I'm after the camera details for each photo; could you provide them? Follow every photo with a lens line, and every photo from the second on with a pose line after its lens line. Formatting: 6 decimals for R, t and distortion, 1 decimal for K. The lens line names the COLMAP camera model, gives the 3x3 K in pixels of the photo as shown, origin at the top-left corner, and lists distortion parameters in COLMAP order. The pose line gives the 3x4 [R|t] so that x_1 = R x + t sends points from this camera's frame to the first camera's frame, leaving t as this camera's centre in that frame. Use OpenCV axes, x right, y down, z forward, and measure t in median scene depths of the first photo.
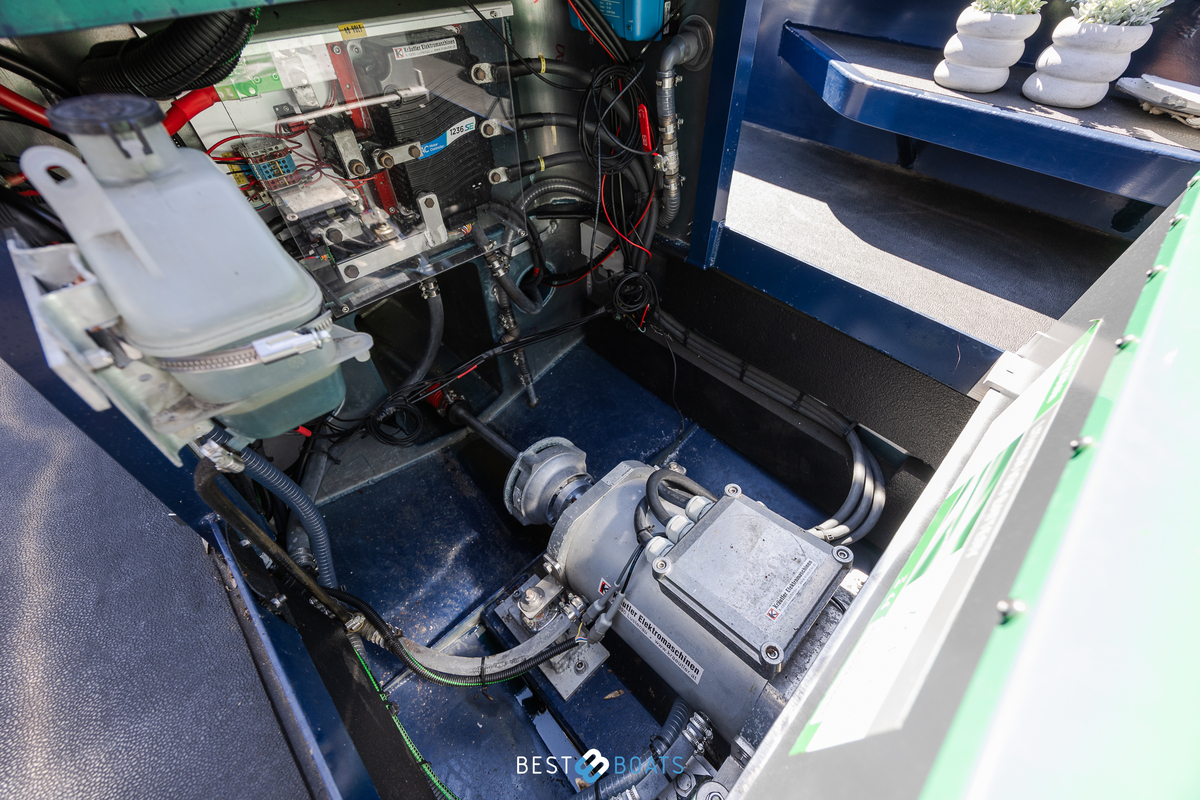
lens RADIAL K [[467.3, 0, 600.1], [0, 467.3, 402.7], [0, 0, 1]] dist [0.005205, -0.000140]
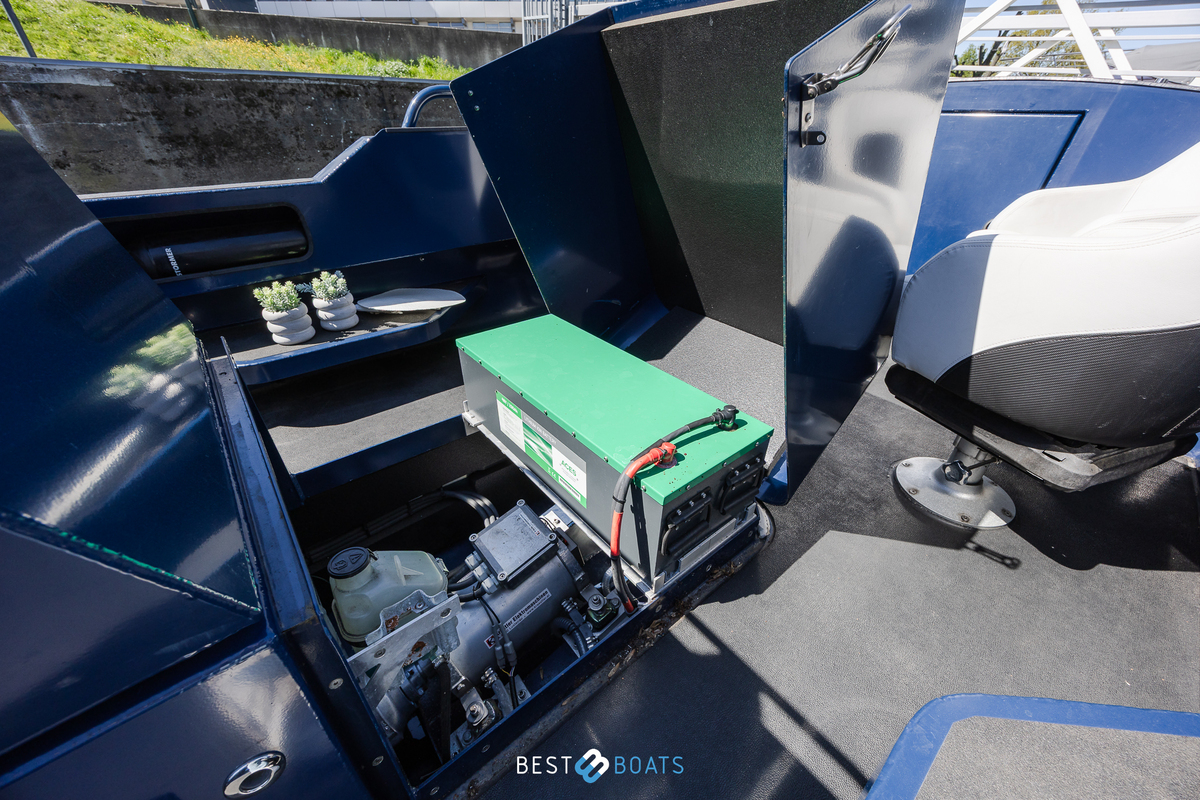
lens RADIAL K [[466.9, 0, 600.0], [0, 466.9, 400.0], [0, 0, 1]] dist [-0.000670, -0.000255]
pose [[0.081703, -0.532735, 0.842329, -0.716668], [0.736407, 0.601767, 0.309162, -0.265563], [-0.671587, 0.595038, 0.441476, -0.377581]]
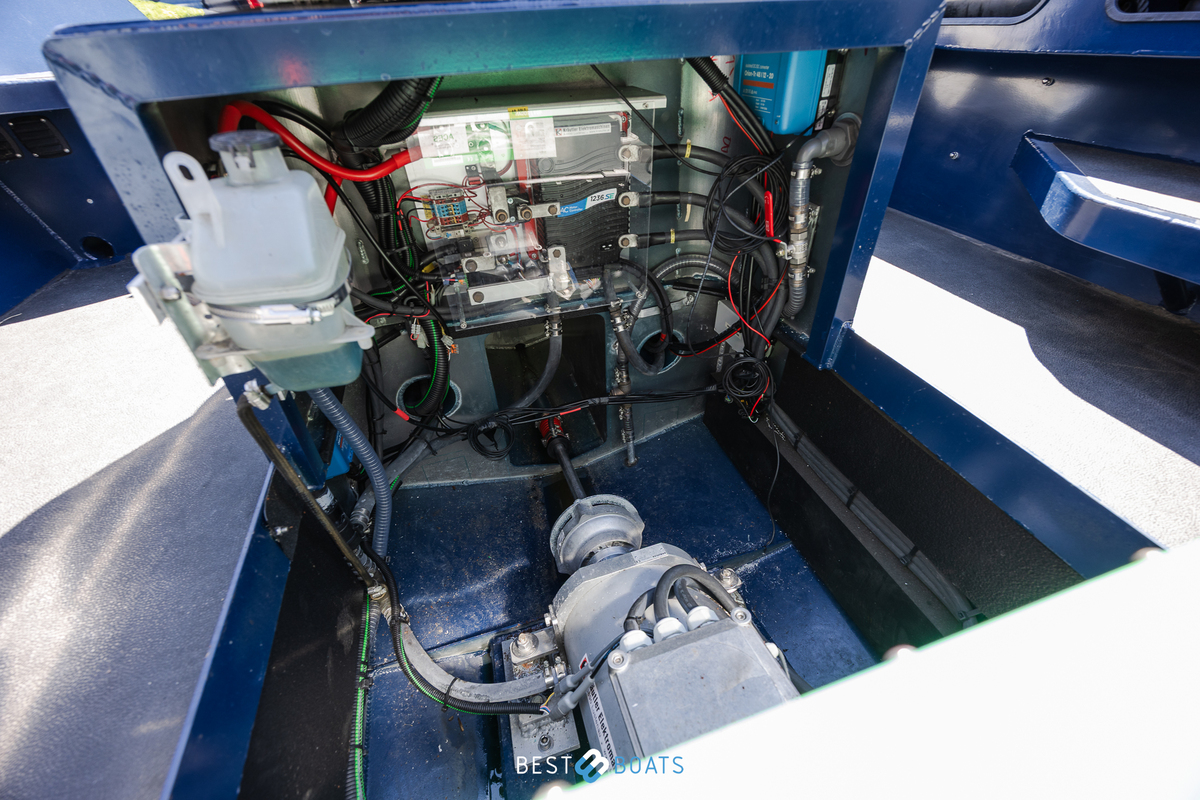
lens RADIAL K [[466.9, 0, 600.0], [0, 466.9, 400.0], [0, 0, 1]] dist [-0.000670, -0.000255]
pose [[0.893159, 0.257154, -0.368969, 0.197183], [-0.310902, 0.945843, -0.093389, -0.016142], [0.324972, 0.198124, 0.924738, 0.051051]]
